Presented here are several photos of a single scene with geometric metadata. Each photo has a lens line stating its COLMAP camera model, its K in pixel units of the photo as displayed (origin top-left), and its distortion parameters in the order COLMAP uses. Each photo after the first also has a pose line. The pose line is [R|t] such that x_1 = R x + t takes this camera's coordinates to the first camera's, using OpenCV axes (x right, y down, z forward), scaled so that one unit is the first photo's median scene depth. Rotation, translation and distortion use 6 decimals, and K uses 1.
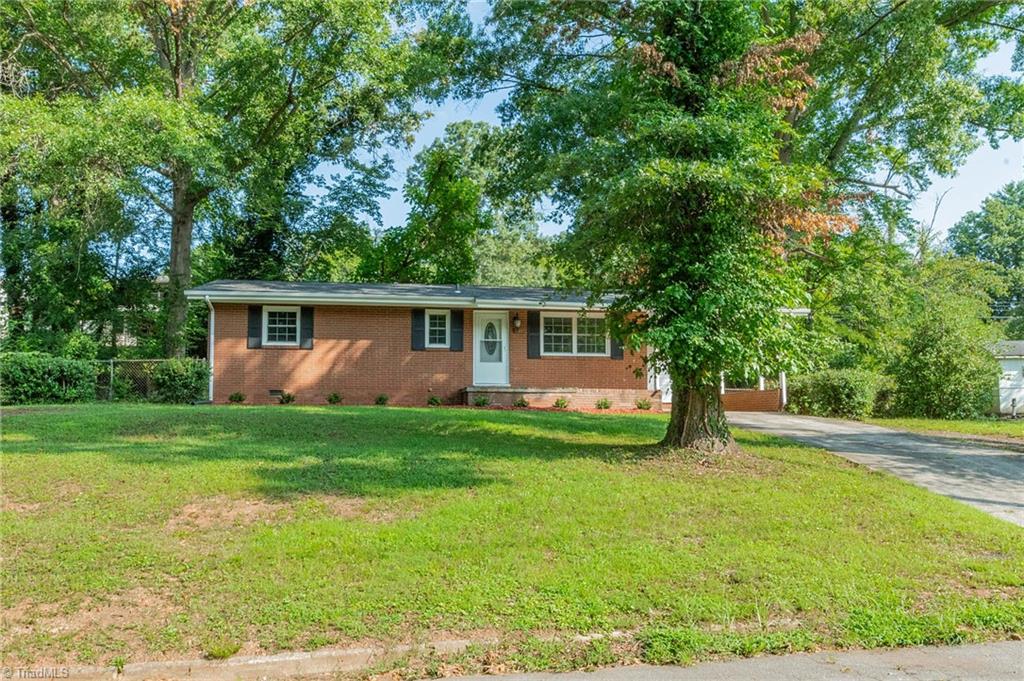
lens RADIAL K [[902.1, 0, 493.3], [0, 902.1, 374.7], [0, 0, 1]] dist [0.001931, -0.006656]
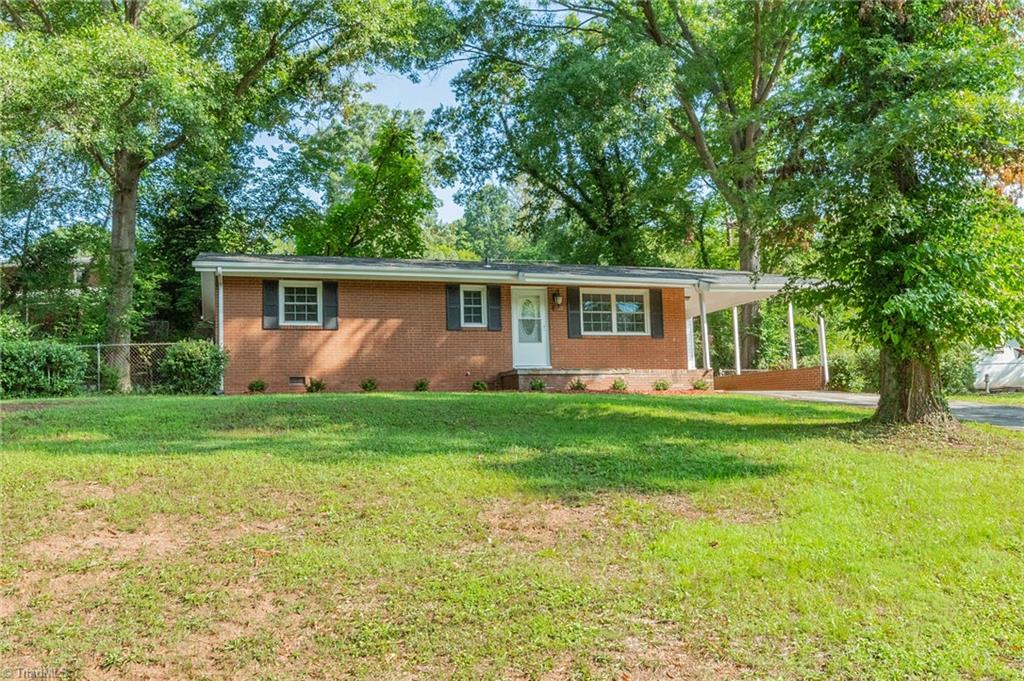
lens RADIAL K [[897.3, 0, 527.6], [0, 897.3, 359.1], [0, 0, 1]] dist [-0.006114, 0.001085]
pose [[0.982585, -0.014782, 0.185224, -0.175738], [0.016087, 0.999855, -0.005545, 0.008043], [-0.185115, 0.008428, 0.982681, 0.104031]]
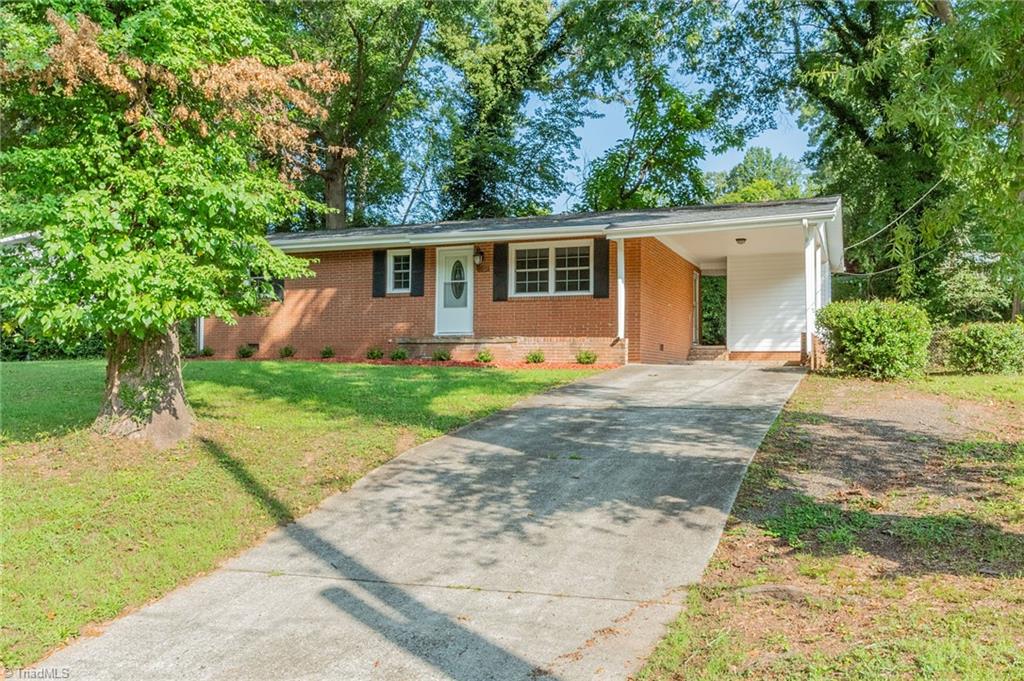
lens RADIAL K [[897.3, 0, 527.6], [0, 897.3, 359.1], [0, 0, 1]] dist [-0.006114, 0.001085]
pose [[0.860766, -0.005550, -0.508970, 0.488510], [0.028007, 0.998942, 0.036471, 0.005764], [0.508230, -0.045648, 0.860011, 0.307796]]
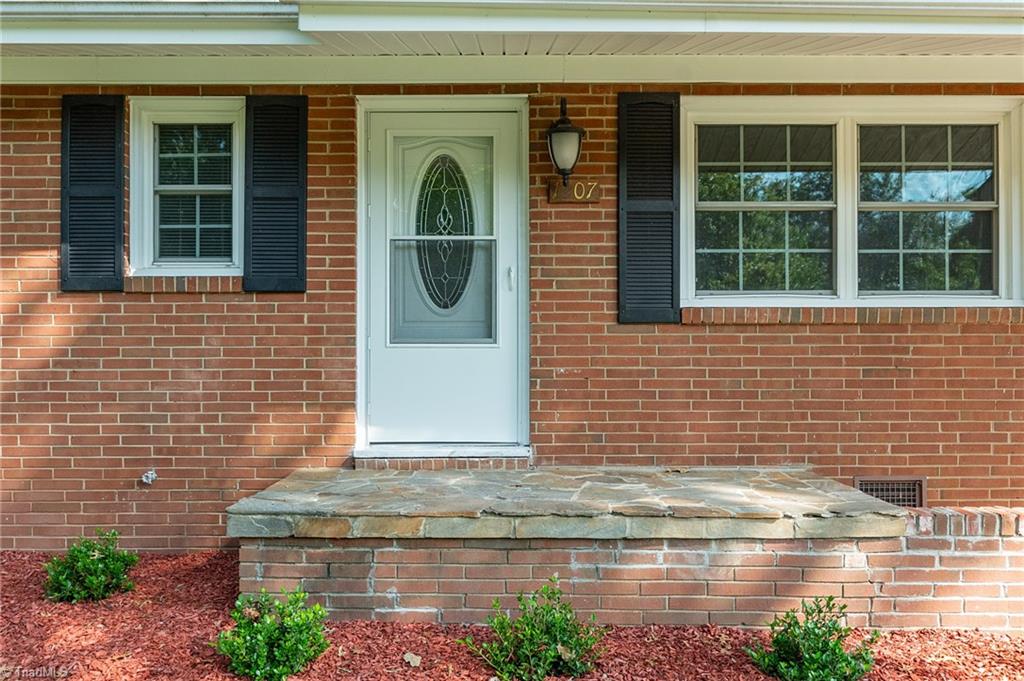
lens RADIAL K [[897.3, 0, 527.6], [0, 897.3, 359.1], [0, 0, 1]] dist [-0.006114, 0.001085]
pose [[0.987931, 0.001122, -0.154887, 0.050102], [0.009525, 0.997641, 0.067979, -0.024296], [0.154598, -0.068634, 0.985591, 0.799632]]
